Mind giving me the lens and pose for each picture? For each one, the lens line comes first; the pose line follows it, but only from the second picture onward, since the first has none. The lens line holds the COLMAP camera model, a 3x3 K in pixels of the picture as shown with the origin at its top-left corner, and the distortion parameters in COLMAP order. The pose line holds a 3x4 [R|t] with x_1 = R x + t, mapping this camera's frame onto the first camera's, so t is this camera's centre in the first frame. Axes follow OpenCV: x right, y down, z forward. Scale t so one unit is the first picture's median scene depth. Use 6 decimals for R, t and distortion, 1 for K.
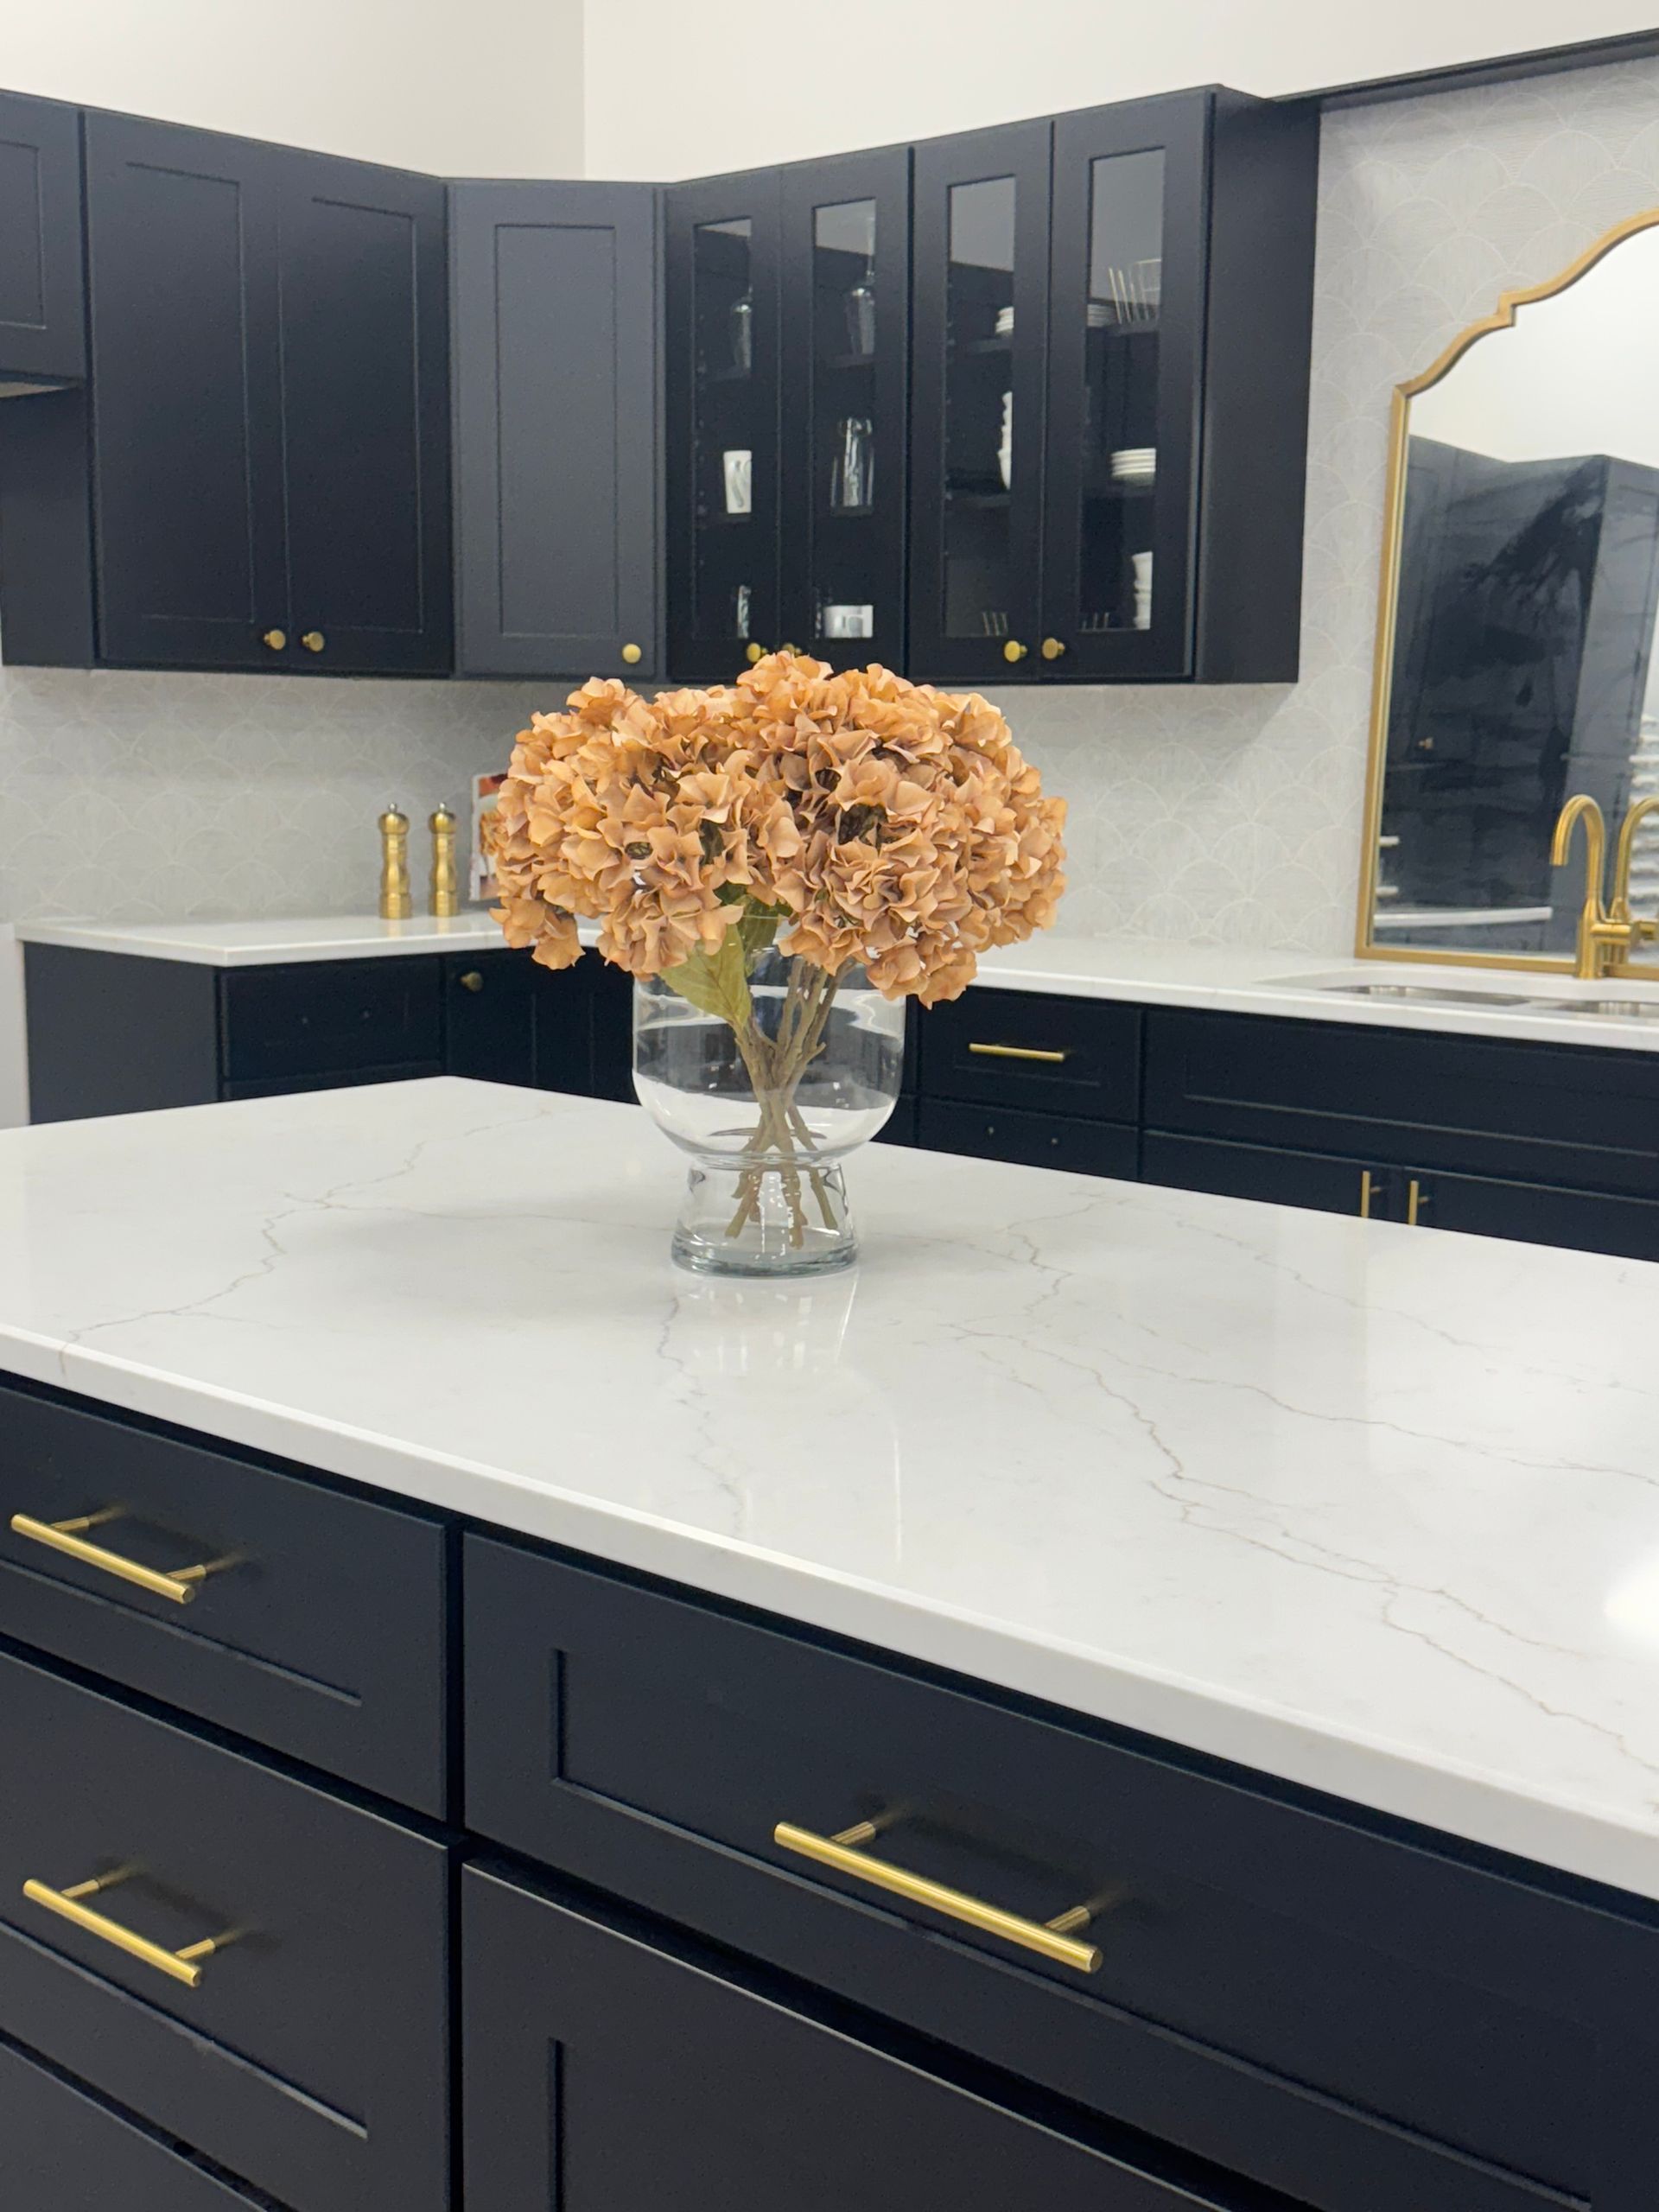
lens RADIAL K [[2778.4, 0, 837.1], [0, 2778.4, 1104.9], [0, 0, 1]] dist [0.171995, 0.007499]
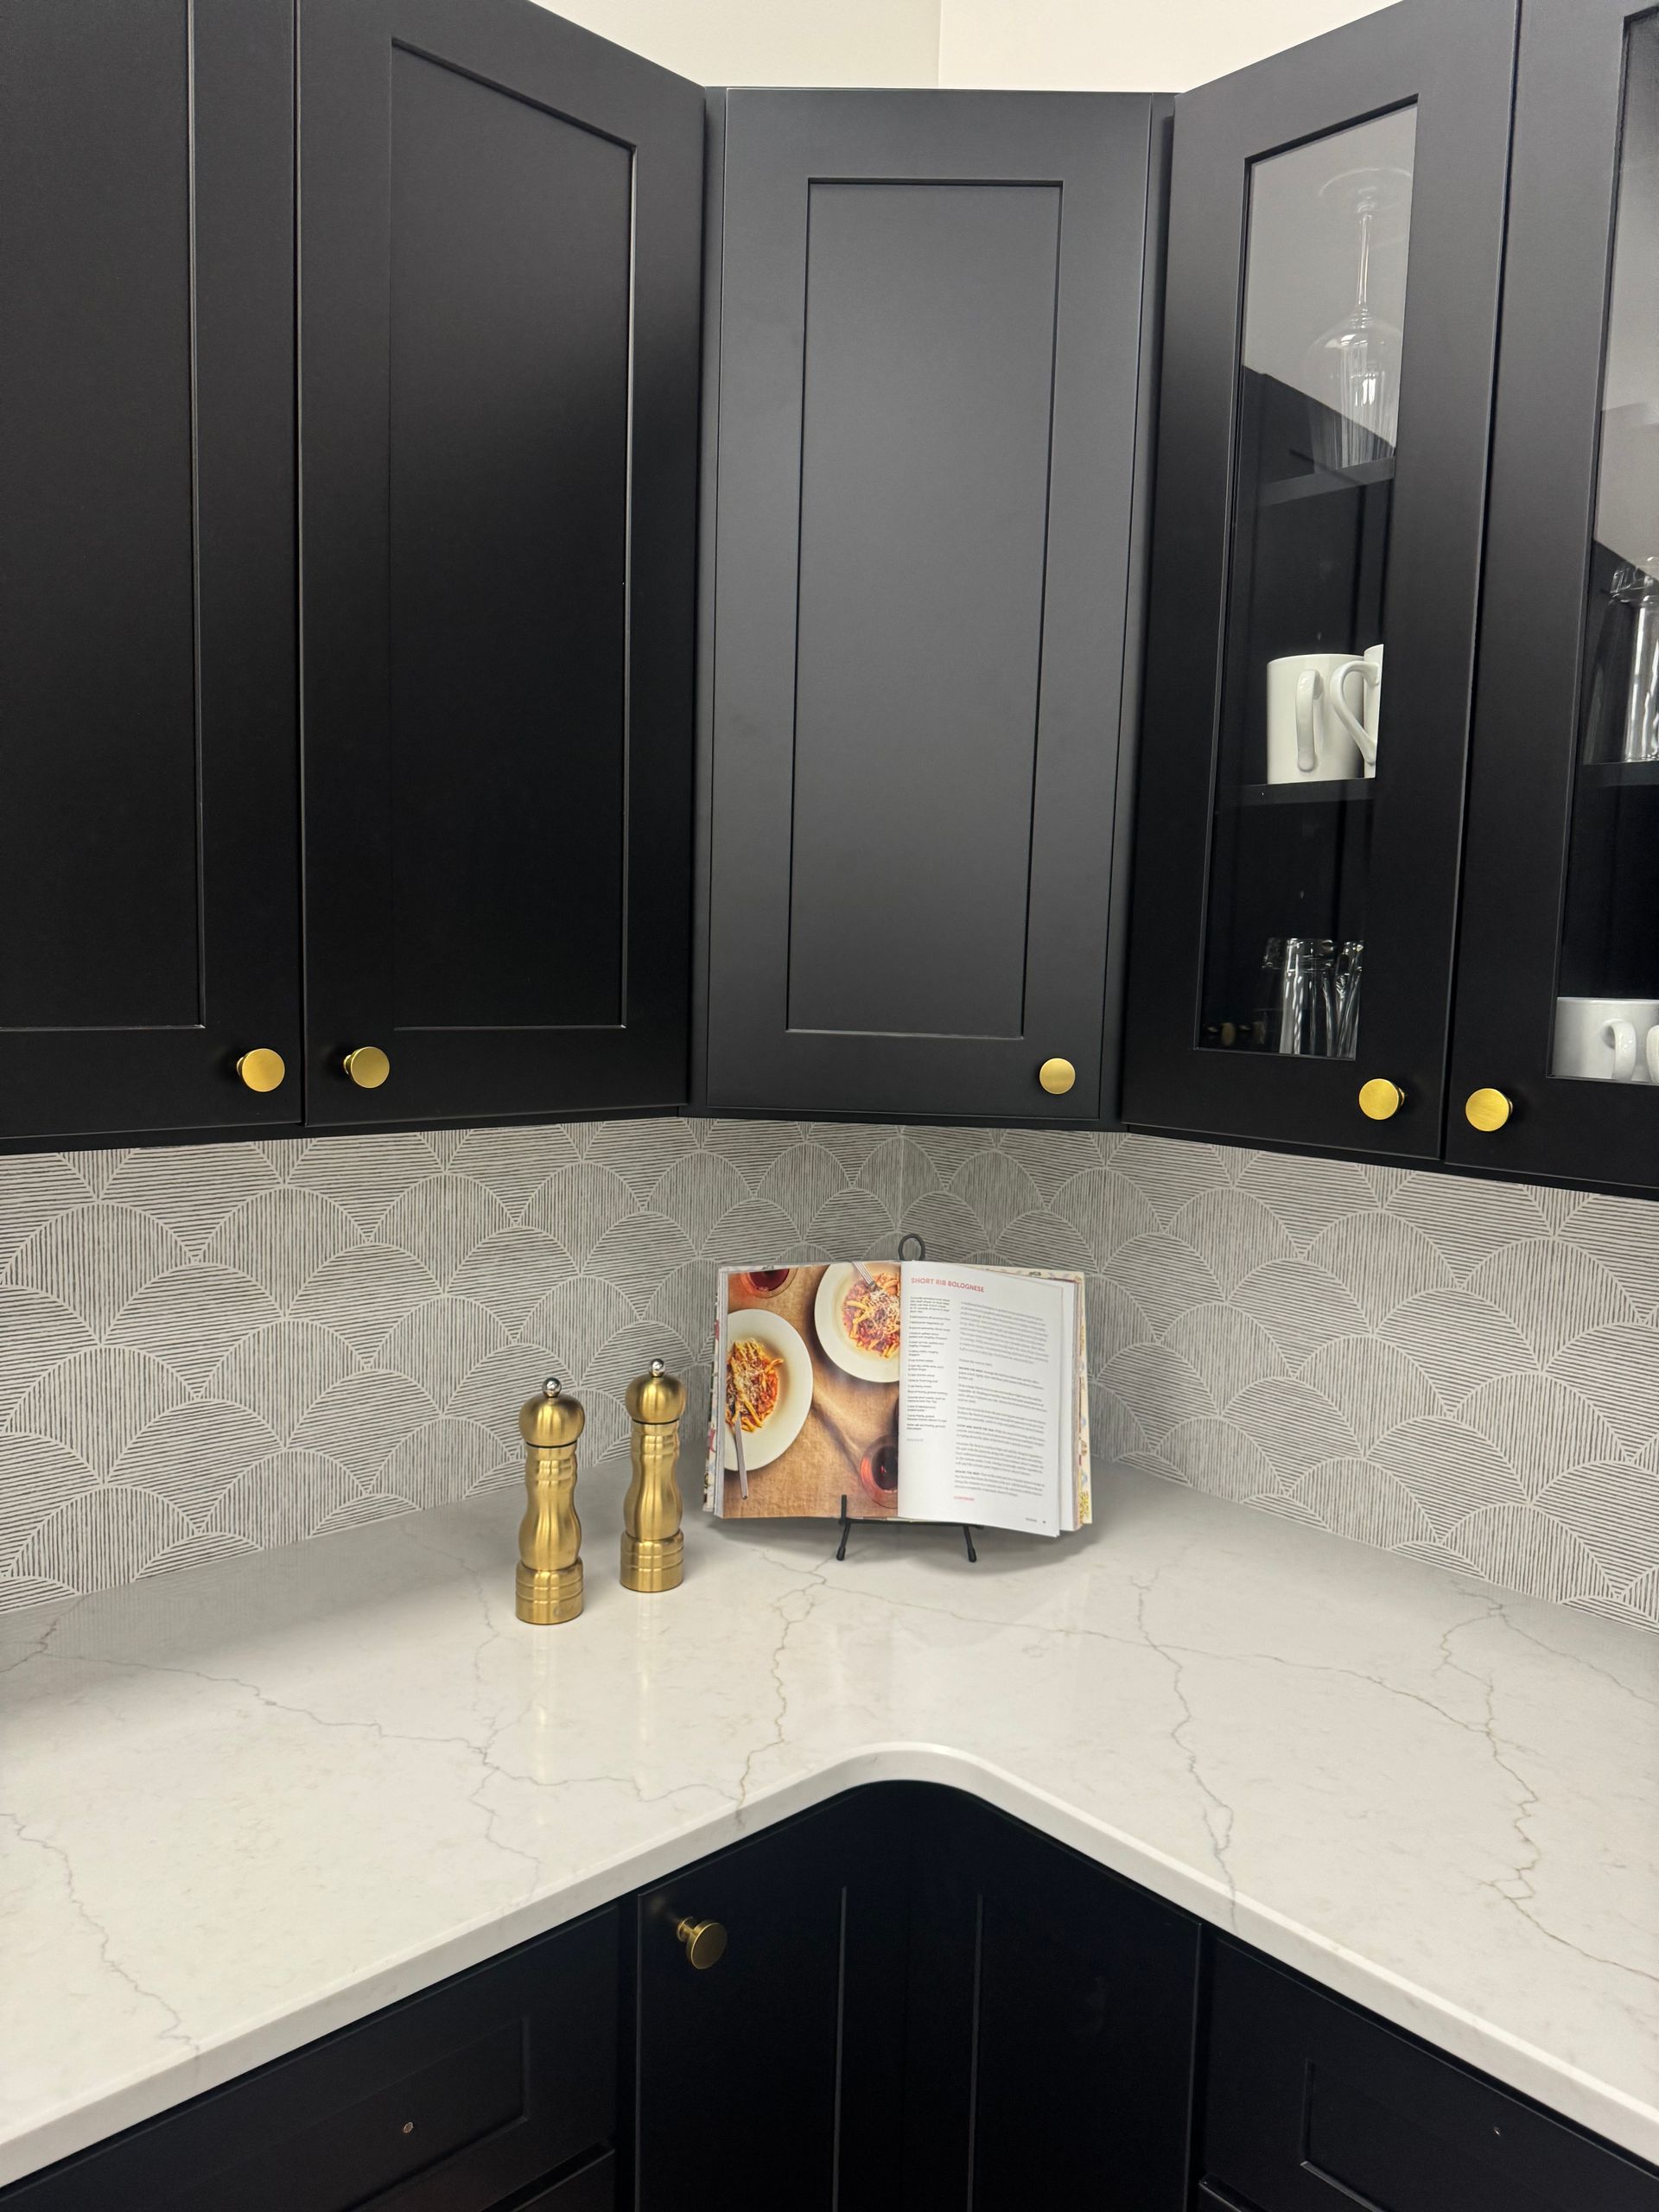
lens RADIAL K [[1568.8, 0, 822.3], [0, 1568.8, 1116.5], [0, 0, 1]] dist [0.142870, -0.261797]
pose [[0.998202, 0.025025, -0.054467, -0.097796], [-0.026730, 0.999168, -0.030804, -0.143620], [0.053651, 0.032205, 0.998040, 0.720770]]
